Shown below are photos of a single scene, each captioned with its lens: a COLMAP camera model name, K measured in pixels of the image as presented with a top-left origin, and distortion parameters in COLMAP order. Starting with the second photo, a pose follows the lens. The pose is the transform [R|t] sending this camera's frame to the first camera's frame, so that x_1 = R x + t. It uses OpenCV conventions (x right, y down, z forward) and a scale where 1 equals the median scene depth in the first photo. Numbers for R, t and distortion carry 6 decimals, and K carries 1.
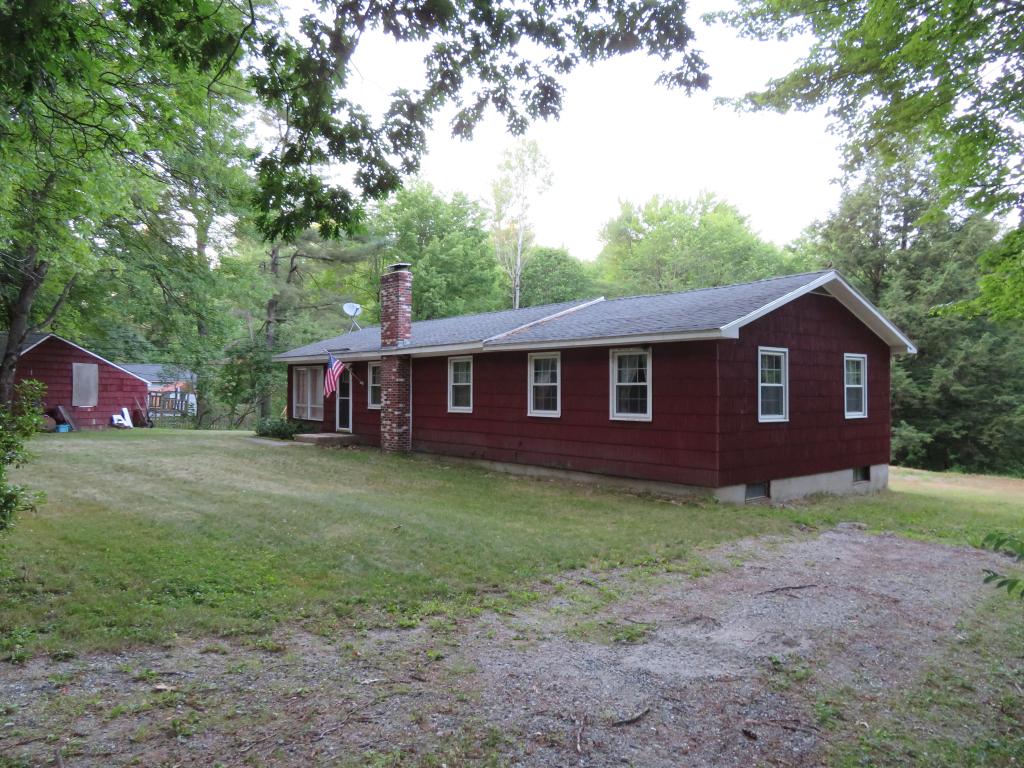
lens RADIAL K [[730.3, 0, 509.4], [0, 730.3, 381.7], [0, 0, 1]] dist [-0.011277, 0.001865]
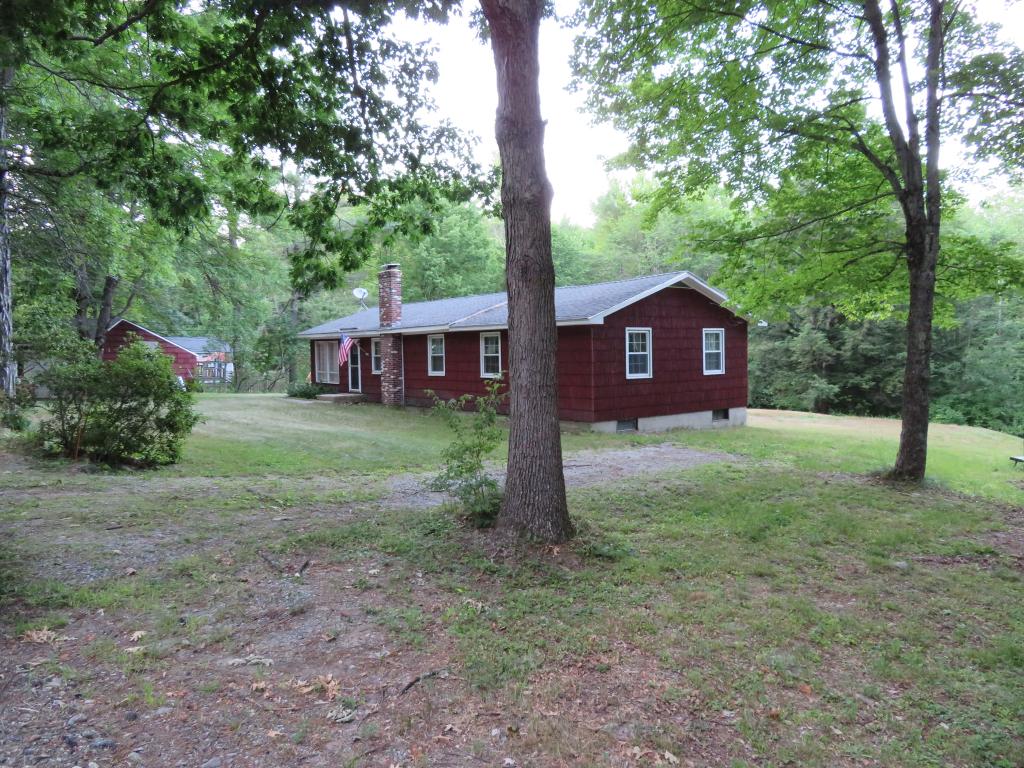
lens RADIAL K [[730.3, 0, 509.4], [0, 730.3, 381.7], [0, 0, 1]] dist [-0.011277, 0.001865]
pose [[0.999325, -0.019305, -0.031255, 0.098629], [0.020971, 0.998327, 0.053881, -0.015352], [0.030163, -0.054500, 0.998058, -0.318451]]
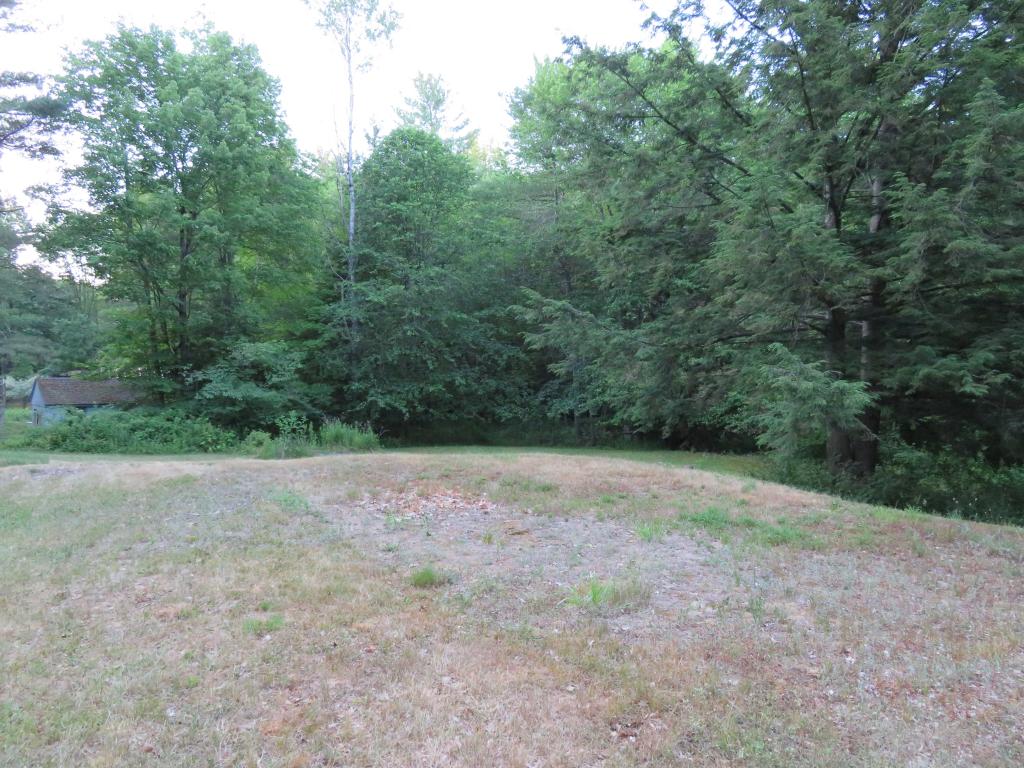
lens RADIAL K [[730.3, 0, 509.4], [0, 730.3, 381.7], [0, 0, 1]] dist [-0.011277, 0.001865]
pose [[0.986590, -0.018563, -0.162156, 0.669009], [0.023926, 0.999227, 0.031182, 0.081593], [0.161452, -0.034644, 0.986272, 0.916715]]
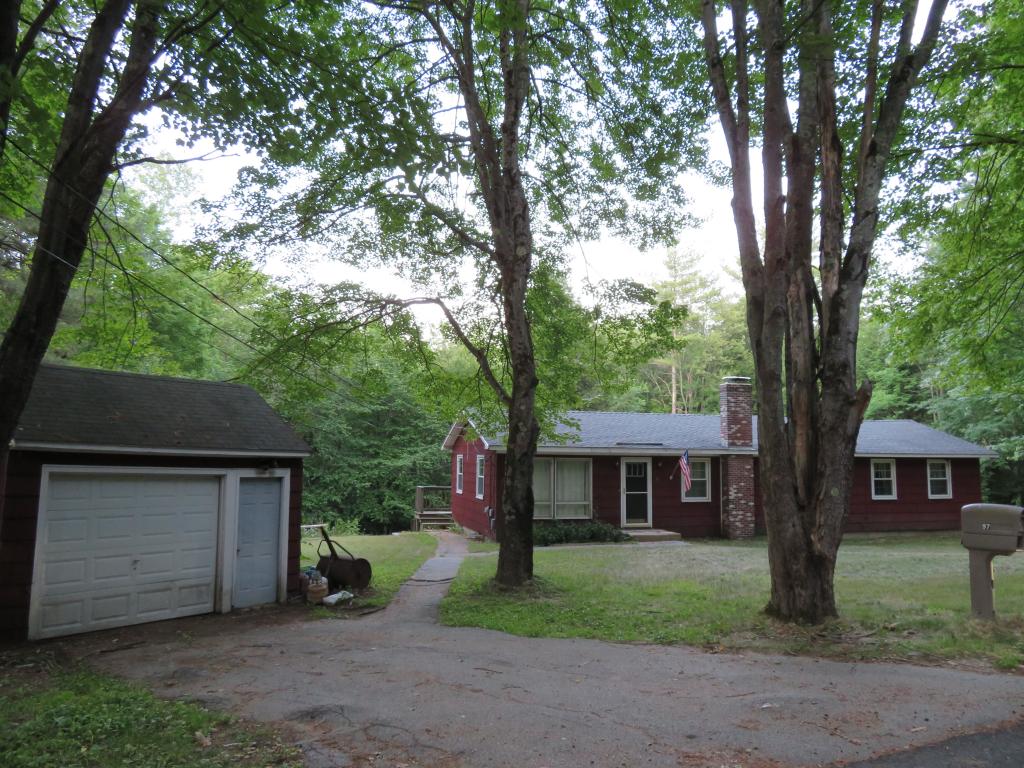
lens RADIAL K [[730.3, 0, 509.4], [0, 730.3, 381.7], [0, 0, 1]] dist [-0.011277, 0.001865]
pose [[0.402851, 0.113067, 0.908255, -1.369342], [-0.007023, 0.992693, -0.120463, -0.007792], [-0.915238, 0.042150, 0.400702, 0.857938]]
